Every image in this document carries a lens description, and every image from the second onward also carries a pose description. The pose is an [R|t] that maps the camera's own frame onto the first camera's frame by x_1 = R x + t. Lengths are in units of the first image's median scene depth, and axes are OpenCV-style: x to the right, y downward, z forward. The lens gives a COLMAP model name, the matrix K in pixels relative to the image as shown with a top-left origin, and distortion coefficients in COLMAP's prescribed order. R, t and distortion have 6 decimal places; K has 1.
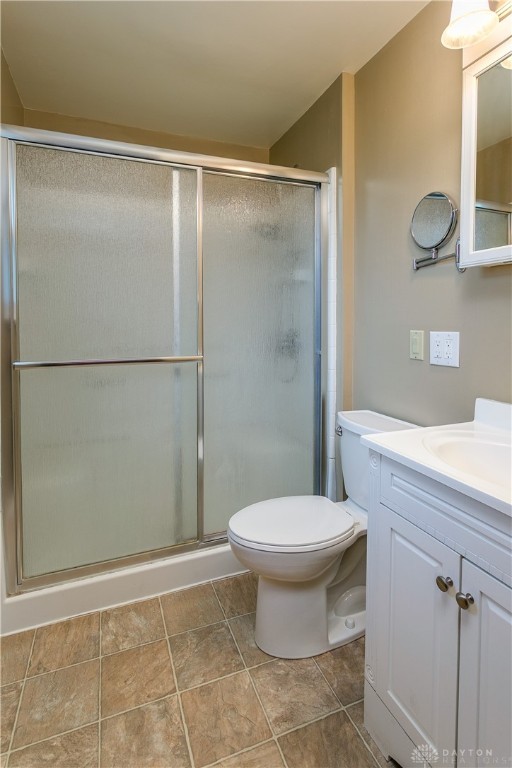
lens RADIAL K [[381.9, 0, 259.7], [0, 381.9, 385.7], [0, 0, 1]] dist [-0.000863, -0.000240]
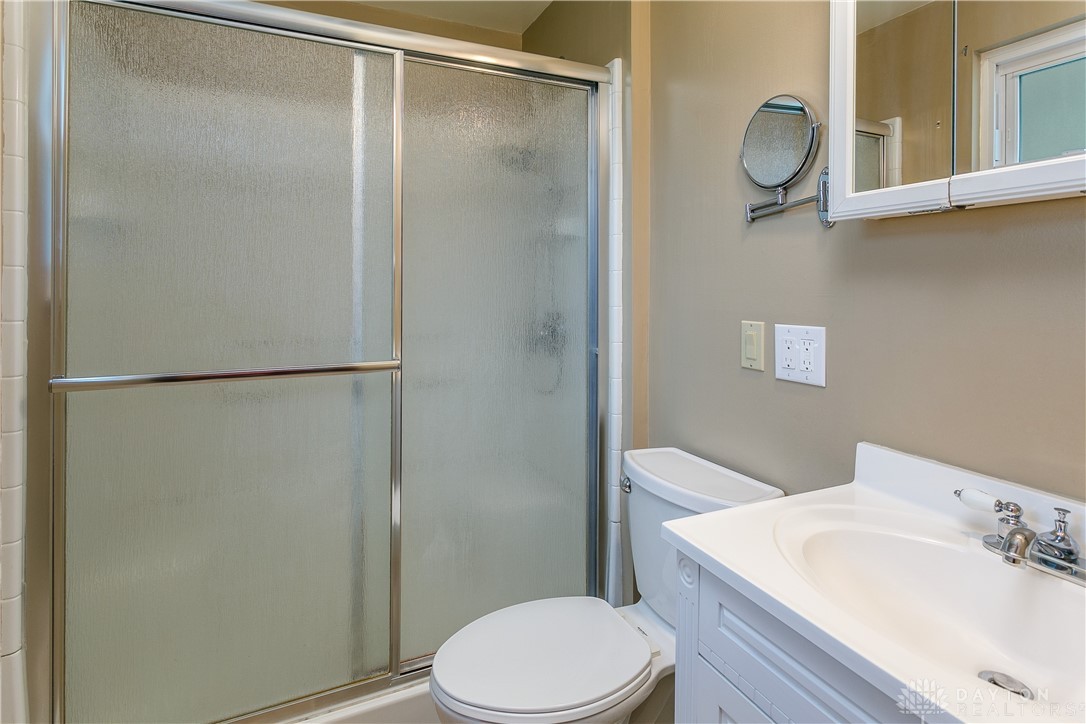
lens RADIAL K [[504.0, 0, 543.9], [0, 504.0, 356.5], [0, 0, 1]] dist [0.000695, 0.000724]
pose [[0.999475, 0.001293, 0.032383, 0.050299], [-0.000751, 0.999860, -0.016729, -0.071081], [-0.032401, 0.016696, 0.999336, 0.198266]]
